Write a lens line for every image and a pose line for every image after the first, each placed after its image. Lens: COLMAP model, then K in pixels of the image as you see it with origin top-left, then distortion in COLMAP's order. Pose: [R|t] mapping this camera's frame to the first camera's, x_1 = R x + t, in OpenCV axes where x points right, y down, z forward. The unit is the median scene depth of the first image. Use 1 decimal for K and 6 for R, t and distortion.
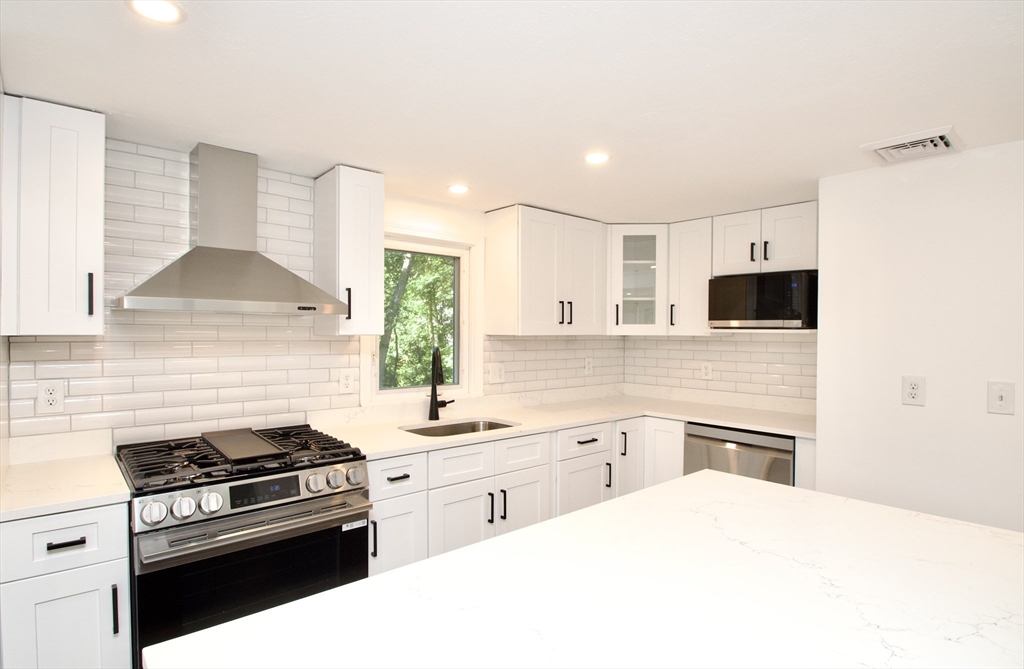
lens RADIAL K [[528.8, 0, 503.9], [0, 528.8, 337.3], [0, 0, 1]] dist [-0.017540, -0.000256]
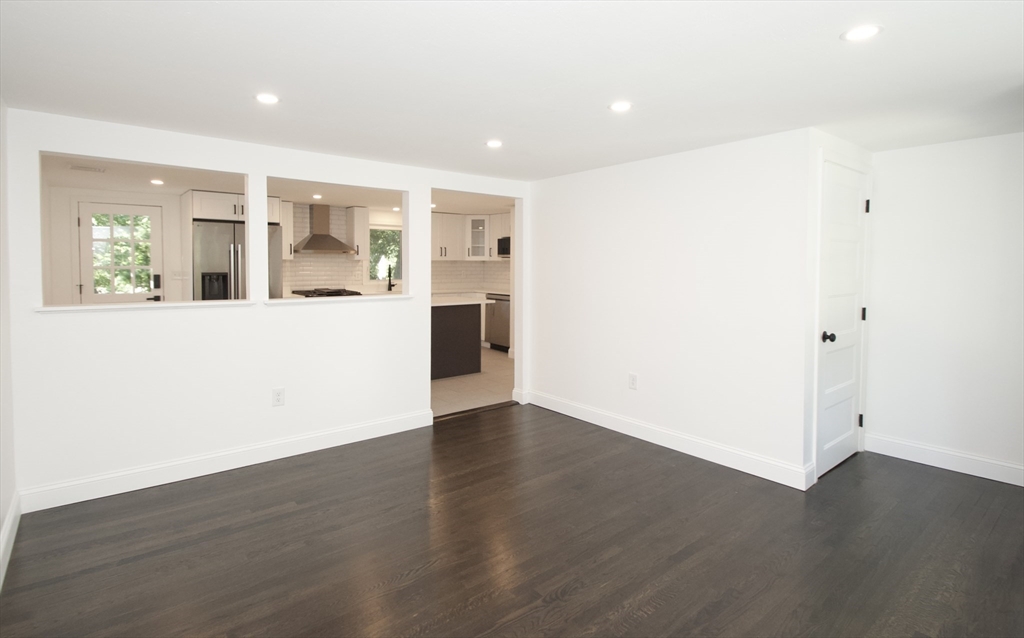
lens RADIAL K [[522.5, 0, 509.1], [0, 522.5, 280.1], [0, 0, 1]] dist [-0.000114, 0.000093]
pose [[0.999474, 0.001709, -0.032398, 0.538911], [-0.000867, 0.999662, 0.025986, 0.026215], [0.032432, -0.025944, 0.999137, -1.589445]]
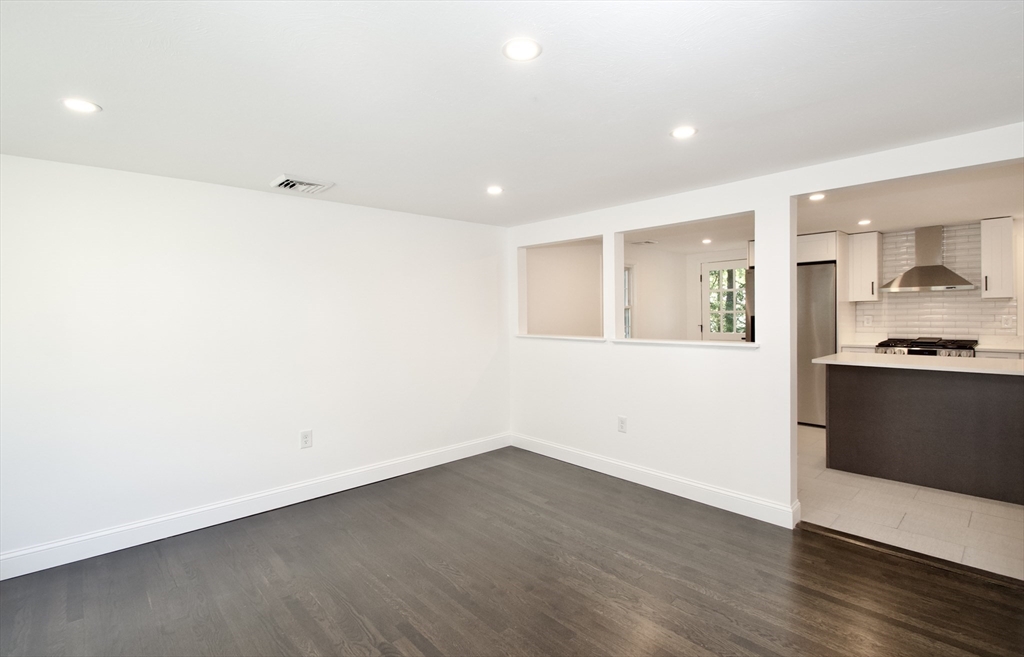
lens RADIAL K [[472.2, 0, 515.0], [0, 472.2, 323.9], [0, 0, 1]] dist [0.001234, -0.011413]
pose [[0.020678, 0.016799, -0.999645, 1.186994], [0.008831, 0.999817, 0.016984, 0.039382], [0.999747, -0.009179, 0.020526, -0.733087]]
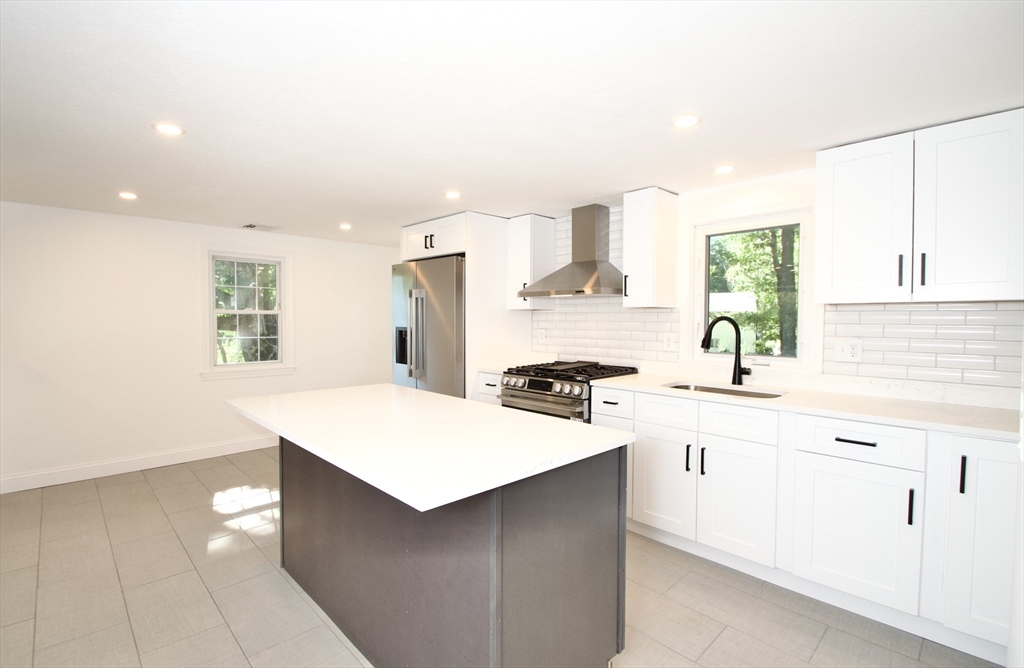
lens RADIAL K [[471.5, 0, 488.4], [0, 471.5, 336.1], [0, 0, 1]] dist [-0.000280, -0.000127]
pose [[0.021930, 0.033195, -0.999208, 0.763470], [-0.008834, 0.999416, 0.033008, 0.027178], [0.999720, 0.008103, 0.022210, 0.435209]]
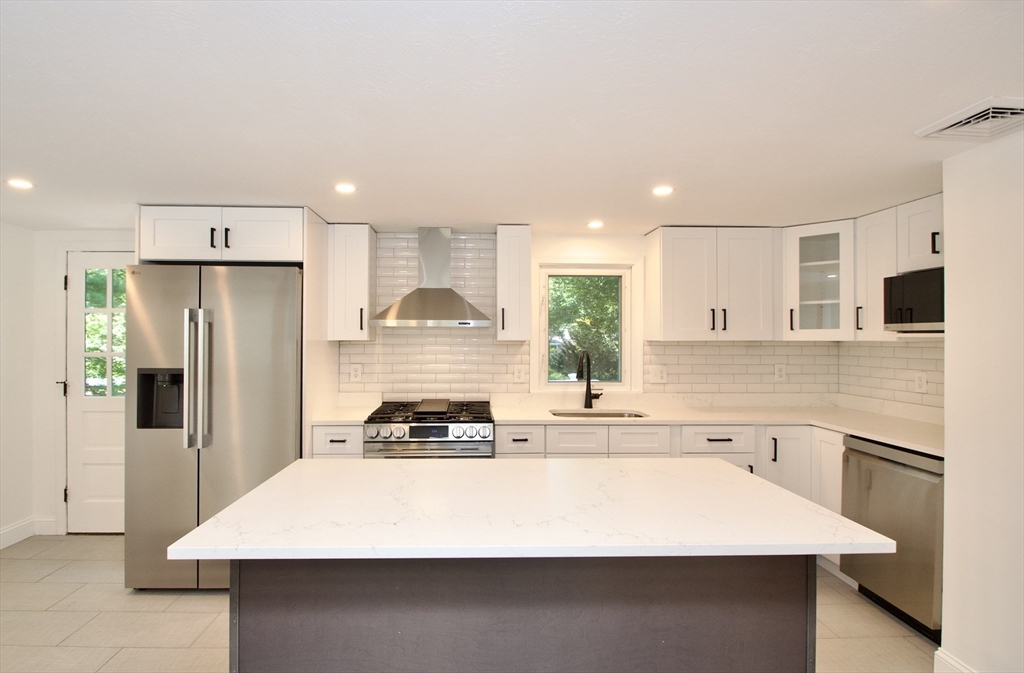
lens RADIAL K [[522.7, 0, 479.8], [0, 522.7, 336.1], [0, 0, 1]] dist [-0.012202, -0.000201]
pose [[0.771325, -0.007826, -0.636393, 0.427627], [-0.003233, 0.999863, -0.016214, 0.005240], [0.636433, 0.014564, 0.771195, -0.114886]]
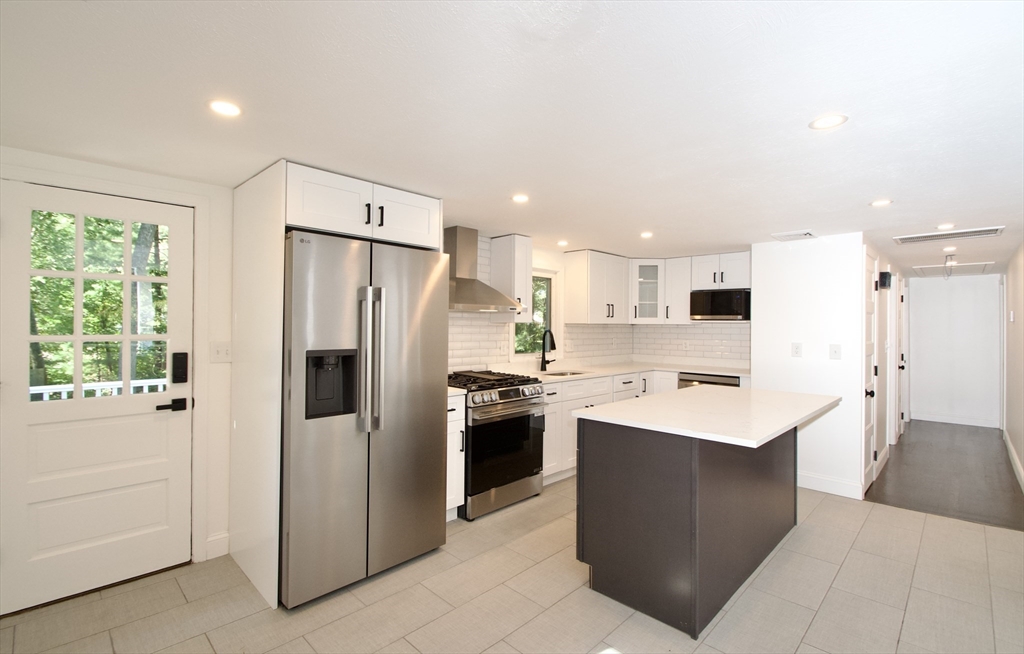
lens RADIAL K [[472.2, 0, 515.0], [0, 472.2, 322.4], [0, 0, 1]] dist [0.001234, -0.011413]
pose [[0.996030, 0.002679, 0.088983, -0.343824], [-0.001375, 0.999891, -0.014706, 0.015641], [-0.089012, 0.014525, 0.995925, -0.533160]]
